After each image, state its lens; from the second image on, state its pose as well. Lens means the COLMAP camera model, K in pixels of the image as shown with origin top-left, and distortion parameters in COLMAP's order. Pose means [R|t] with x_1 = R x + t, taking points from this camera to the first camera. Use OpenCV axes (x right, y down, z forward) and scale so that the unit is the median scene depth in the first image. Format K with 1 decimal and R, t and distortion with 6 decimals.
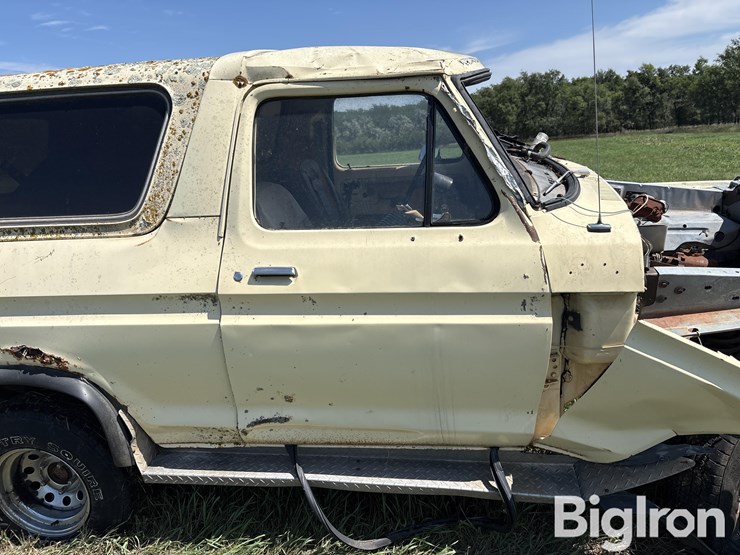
lens RADIAL K [[554.1, 0, 353.3], [0, 554.1, 279.3], [0, 0, 1]] dist [0.048645, -0.065313]
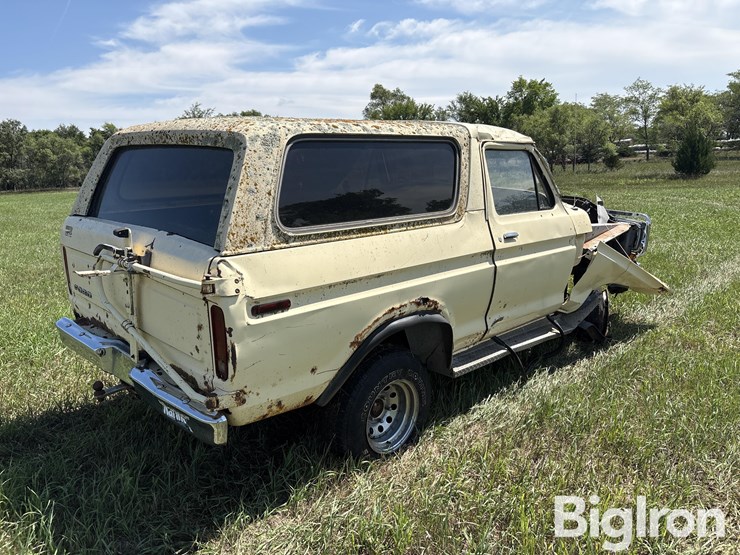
lens RADIAL K [[556.6, 0, 356.0], [0, 556.6, 274.9], [0, 0, 1]] dist [0.125726, -0.154196]
pose [[0.641714, -0.108119, 0.759284, -1.886568], [0.186390, 0.982317, -0.017651, 0.052846], [-0.743950, 0.152850, 0.650519, 0.126181]]
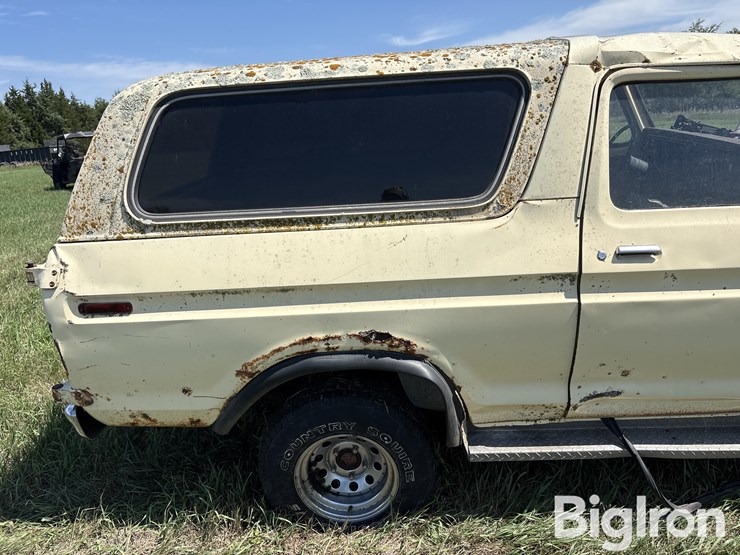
lens RADIAL K [[556.4, 0, 368.0], [0, 556.4, 278.8], [0, 0, 1]] dist [0.066835, -0.088658]
pose [[0.995844, -0.028368, 0.086546, -0.690561], [0.027031, 0.999497, 0.016578, 0.008234], [-0.086973, -0.014170, 0.996110, -0.002688]]
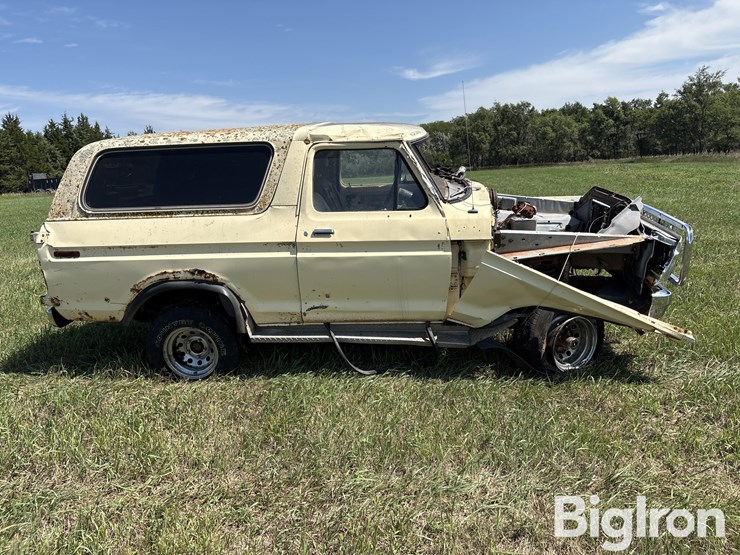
lens RADIAL K [[545.9, 0, 352.6], [0, 545.9, 280.2], [0, 0, 1]] dist [0.051092, -0.064956]
pose [[0.999280, 0.006763, 0.037322, -0.100044], [-0.005358, 0.999277, -0.037634, 0.234702], [-0.037549, 0.037407, 0.998594, -1.007761]]
